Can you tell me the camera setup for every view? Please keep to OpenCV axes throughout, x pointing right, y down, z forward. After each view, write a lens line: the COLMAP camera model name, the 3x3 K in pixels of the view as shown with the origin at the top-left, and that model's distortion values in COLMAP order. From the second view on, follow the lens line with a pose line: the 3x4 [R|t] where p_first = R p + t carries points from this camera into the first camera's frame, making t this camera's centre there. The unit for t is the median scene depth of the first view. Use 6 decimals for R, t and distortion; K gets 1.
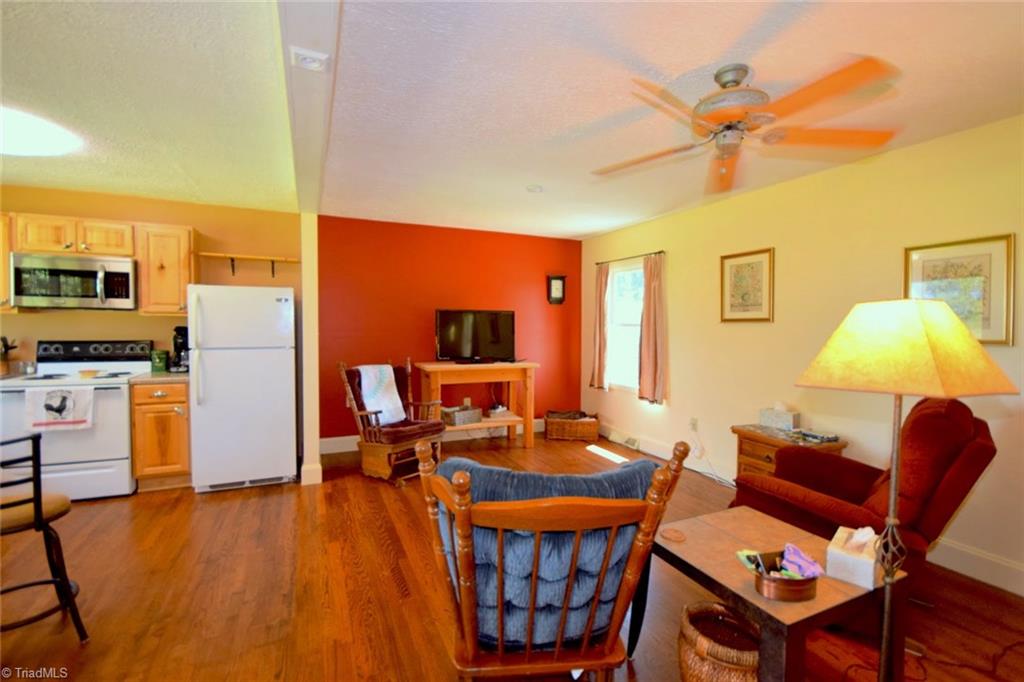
lens RADIAL K [[448.8, 0, 510.1], [0, 448.8, 340.0], [0, 0, 1]] dist [0.008298, -0.009545]
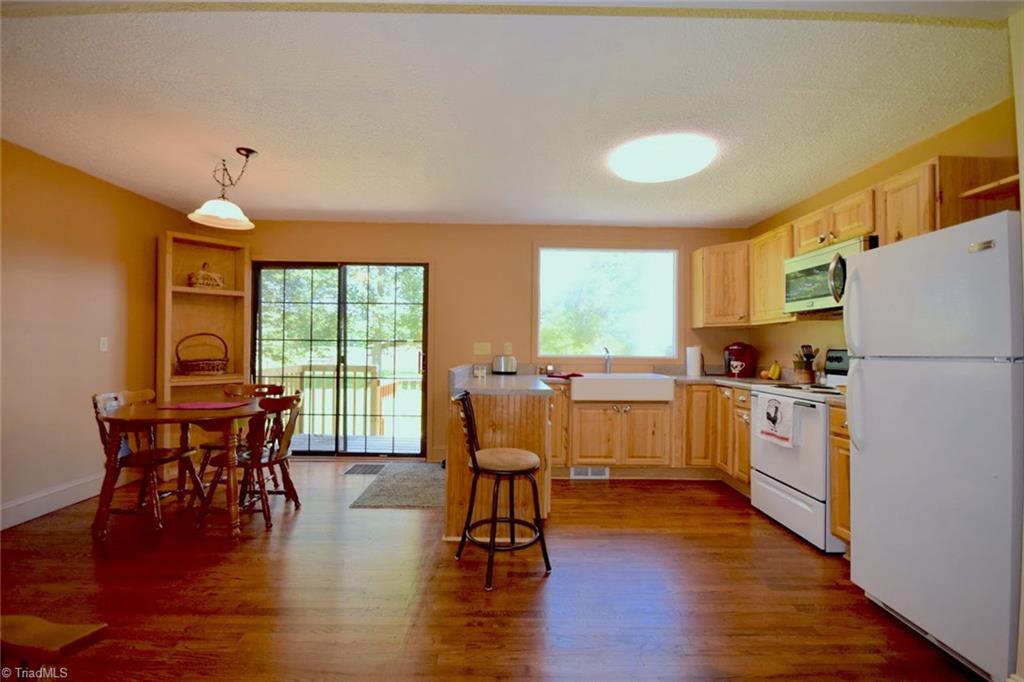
lens RADIAL K [[448.8, 0, 510.1], [0, 448.8, 340.0], [0, 0, 1]] dist [0.008298, -0.009545]
pose [[-0.397232, -0.030847, -0.917200, 0.055004], [-0.043664, 0.998938, -0.014685, 0.025025], [0.916679, 0.034216, -0.398157, 0.782777]]
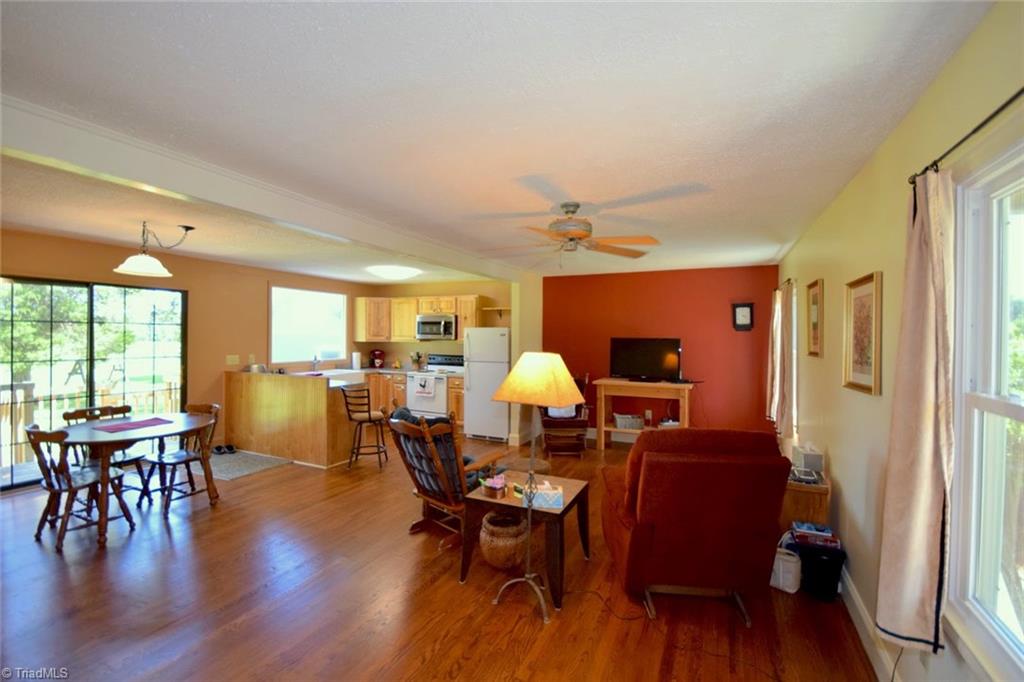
lens RADIAL K [[448.8, 0, 510.1], [0, 448.8, 340.0], [0, 0, 1]] dist [0.008298, -0.009545]
pose [[0.648625, 0.004026, -0.761097, 0.850296], [-0.029411, 0.999372, -0.019779, -0.036610], [0.760539, 0.035214, 0.648336, -0.100687]]
